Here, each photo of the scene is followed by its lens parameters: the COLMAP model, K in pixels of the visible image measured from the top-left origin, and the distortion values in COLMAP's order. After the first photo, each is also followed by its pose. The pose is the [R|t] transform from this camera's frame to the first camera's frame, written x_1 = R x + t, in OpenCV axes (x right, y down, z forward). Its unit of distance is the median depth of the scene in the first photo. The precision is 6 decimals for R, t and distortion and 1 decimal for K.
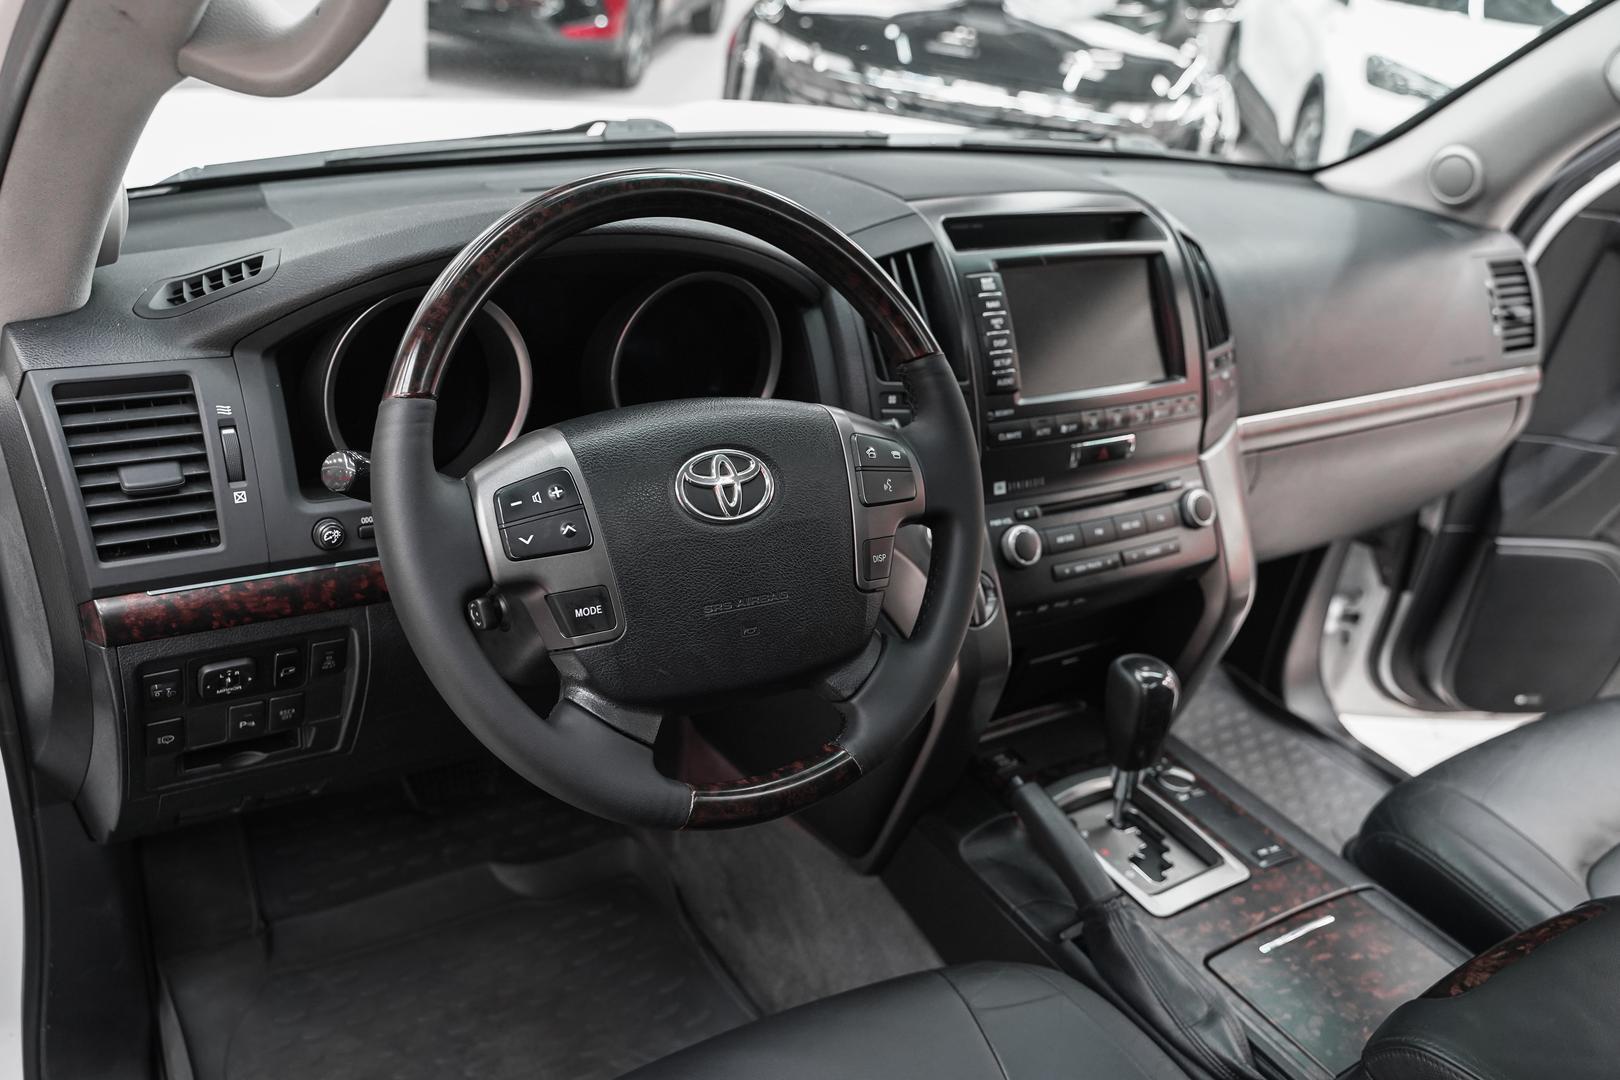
lens RADIAL K [[1284.6, 0, 792.4], [0, 1284.6, 532.8], [0, 0, 1]] dist [-0.014189, 0.008640]
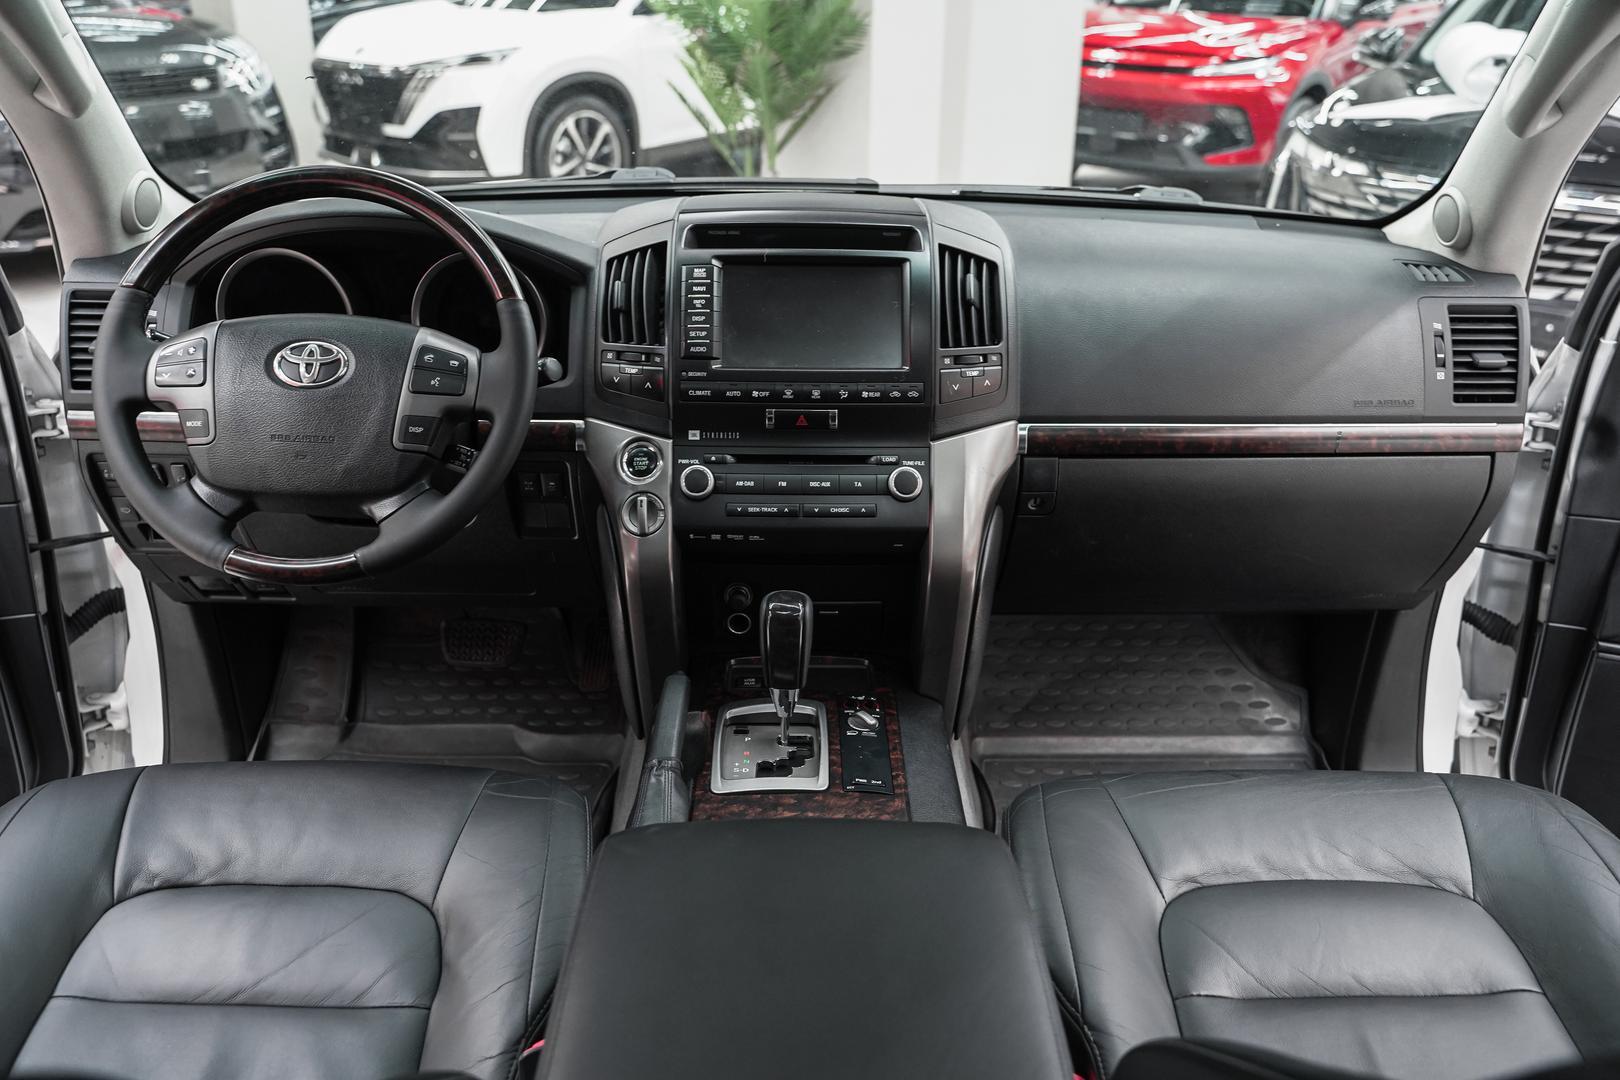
lens RADIAL K [[1284.6, 0, 795.2], [0, 1284.6, 553.2], [0, 0, 1]] dist [-0.014189, 0.008640]
pose [[0.853125, 0.120707, -0.507550, 0.800050], [-0.163050, 0.985822, -0.039614, 0.100006], [0.495572, 0.116551, 0.860711, -0.009499]]
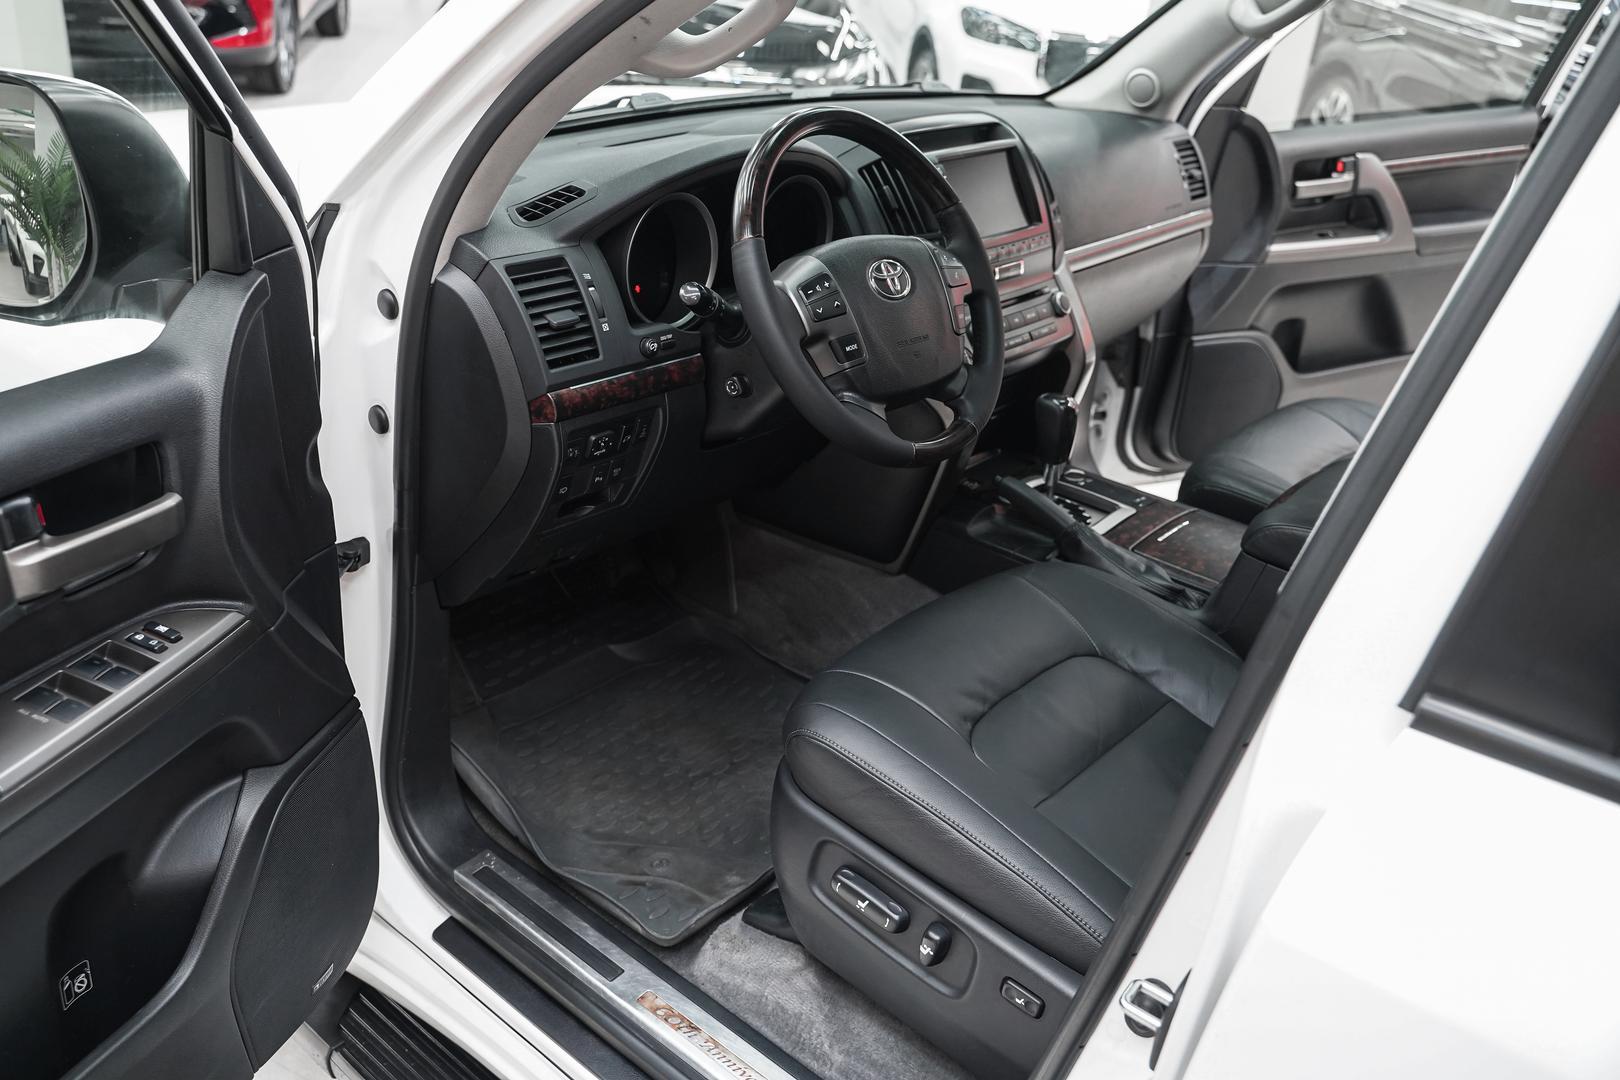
lens RADIAL K [[1284.6, 0, 768.0], [0, 1284.6, 531.8], [0, 0, 1]] dist [-0.014189, 0.008640]
pose [[0.955260, -0.168978, 0.242744, -0.462154], [0.165827, 0.985585, 0.033510, 0.144826], [-0.244908, 0.008243, 0.969511, -0.451325]]
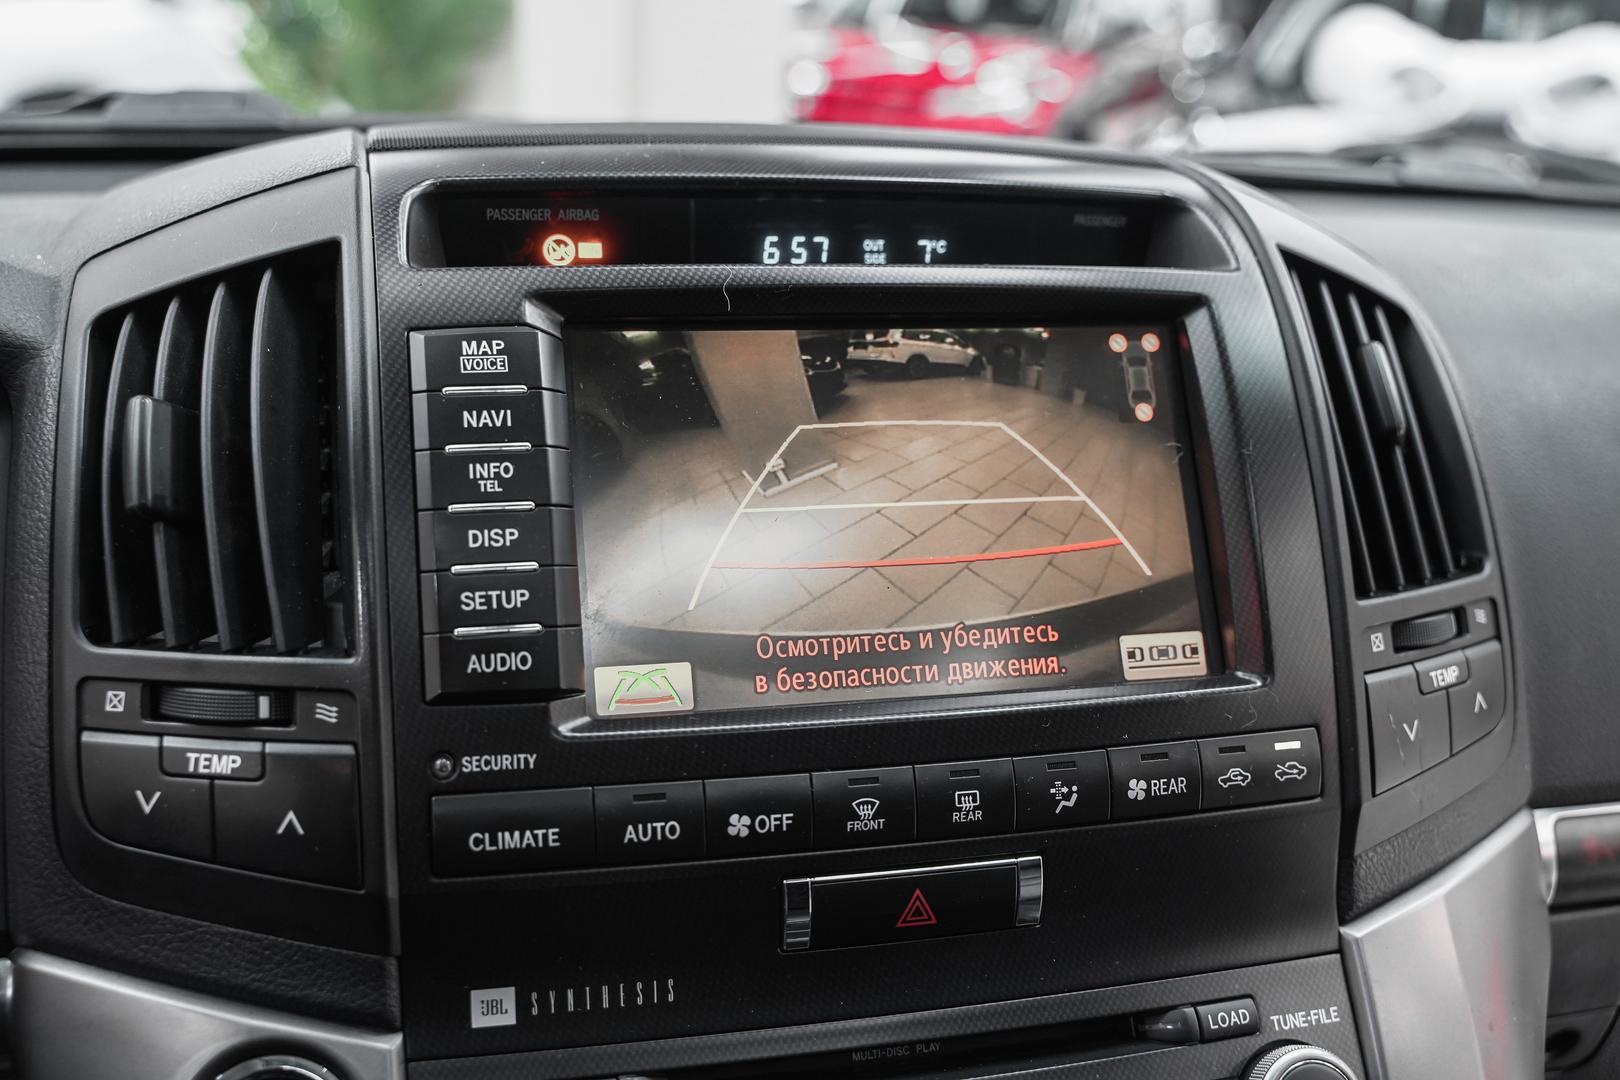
lens RADIAL K [[1613.7, 0, 805.1], [0, 1613.7, 547.8], [0, 0, 1]] dist [0.028796, 0.000000]
pose [[0.955340, 0.025903, -0.294372, 0.308434], [-0.077645, 0.983153, -0.165471, -0.075810], [0.285127, 0.180938, 0.941257, 0.571866]]
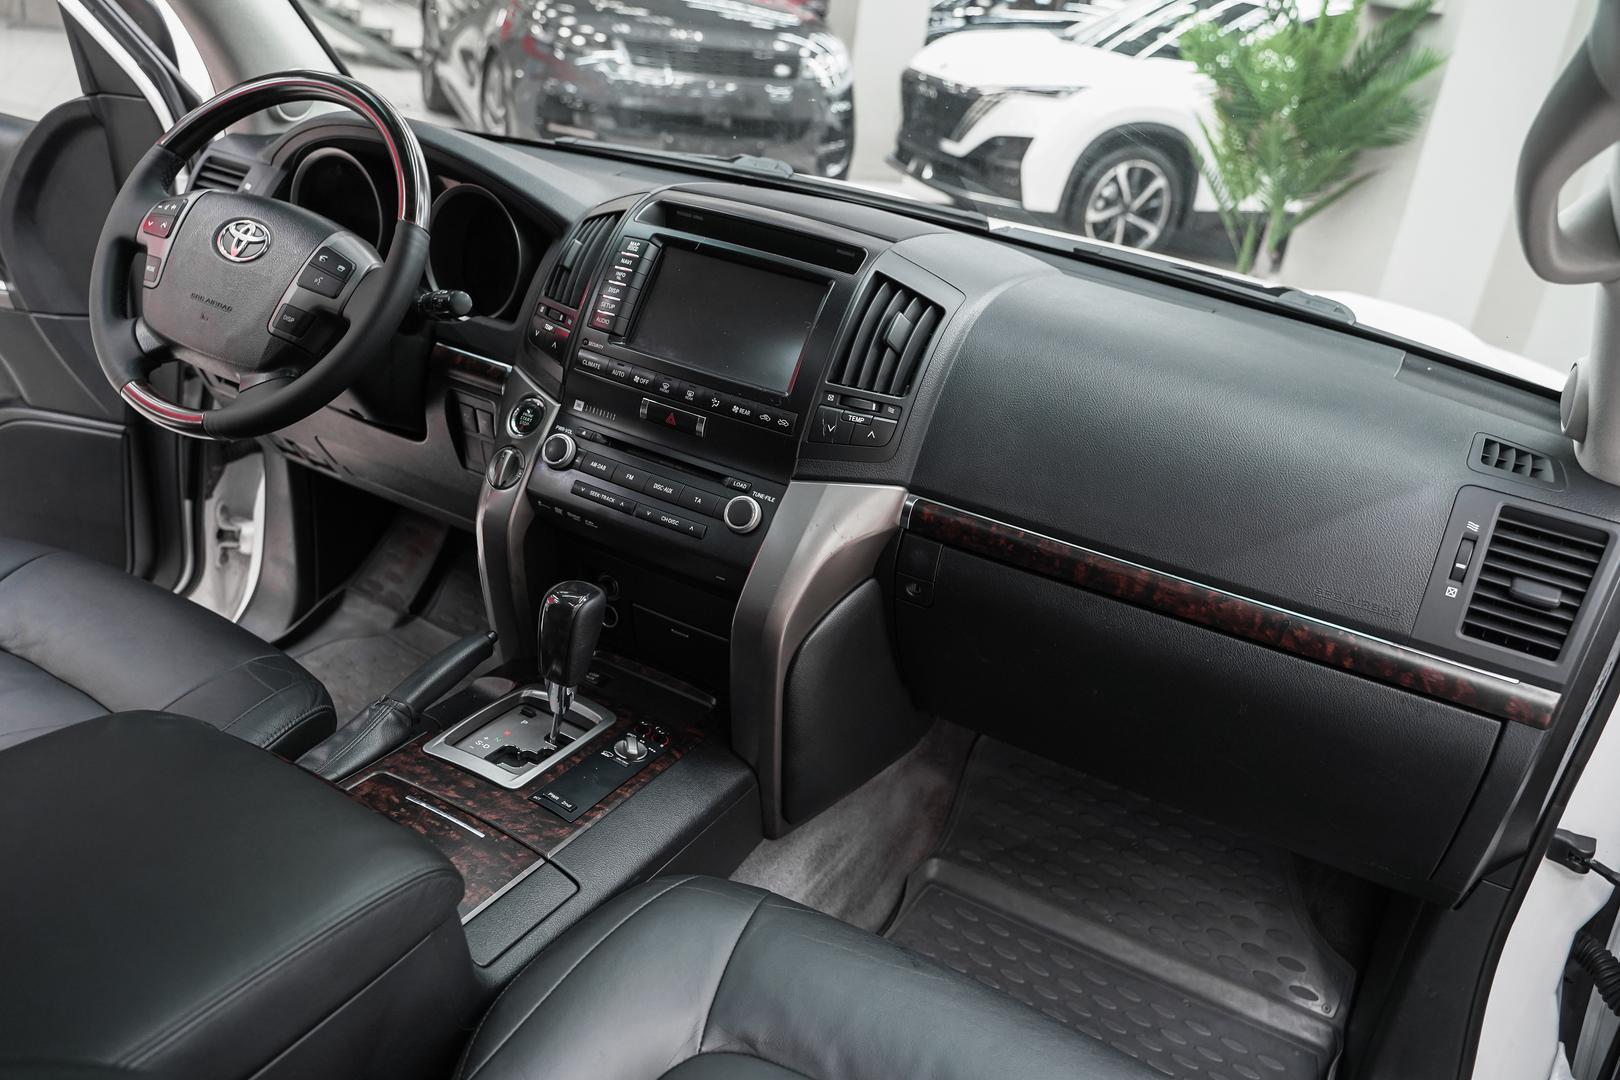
lens RADIAL K [[1284.6, 0, 774.4], [0, 1284.6, 530.5], [0, 0, 1]] dist [-0.014189, 0.008640]
pose [[0.499237, 0.309379, -0.809350, 1.139459], [-0.464351, 0.884150, 0.051543, -0.070459], [0.731533, 0.350091, 0.585060, 0.420003]]
